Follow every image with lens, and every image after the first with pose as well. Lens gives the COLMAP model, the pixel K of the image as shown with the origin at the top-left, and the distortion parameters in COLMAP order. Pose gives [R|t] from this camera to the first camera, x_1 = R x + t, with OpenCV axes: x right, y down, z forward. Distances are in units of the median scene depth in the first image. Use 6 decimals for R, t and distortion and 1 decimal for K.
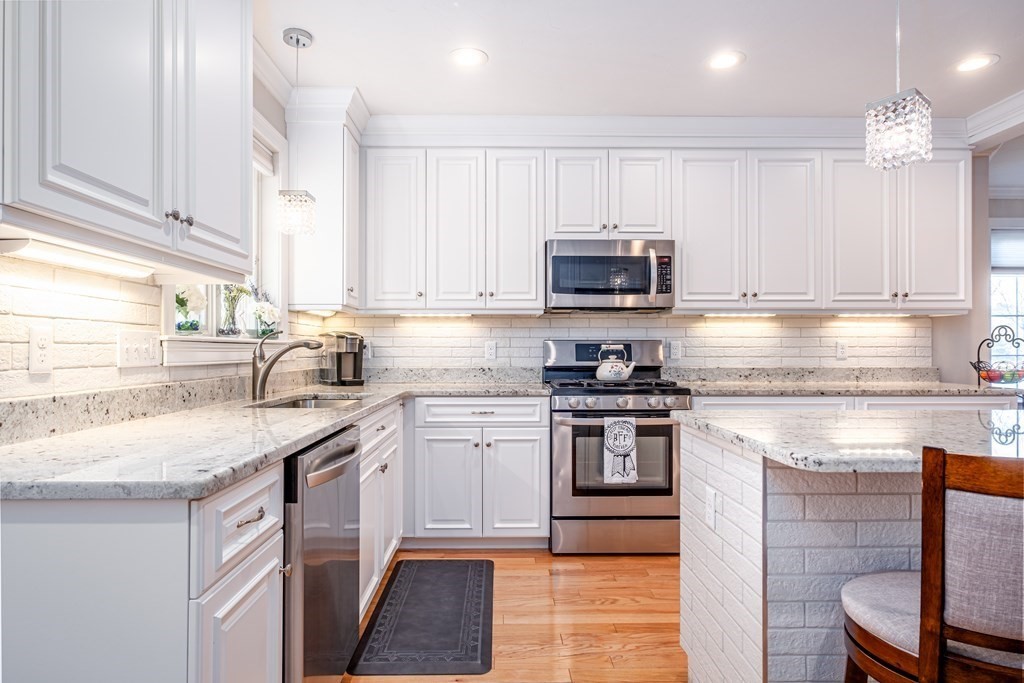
lens RADIAL K [[575.3, 0, 509.0], [0, 575.3, 345.4], [0, 0, 1]] dist [-0.002019, 0.001064]
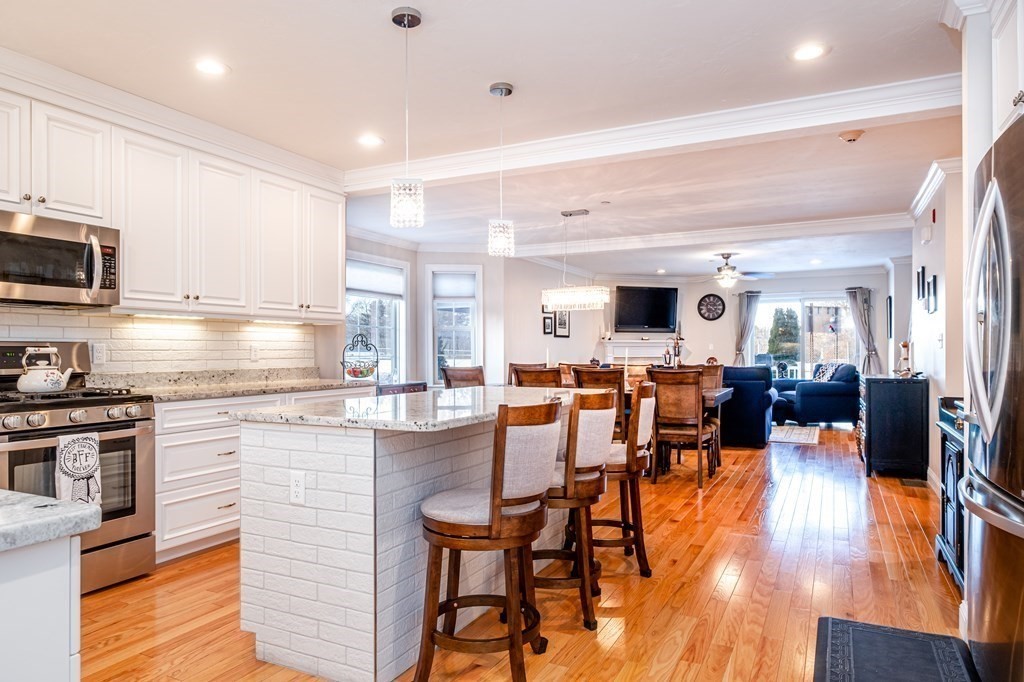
lens RADIAL K [[649.6, 0, 509.5], [0, 649.6, 349.5], [0, 0, 1]] dist [0.003975, 0.001674]
pose [[0.463000, 0.000663, 0.886358, -0.323813], [-0.003159, 0.999995, 0.000903, -0.000980], [-0.886353, -0.003218, 0.462999, 0.001640]]
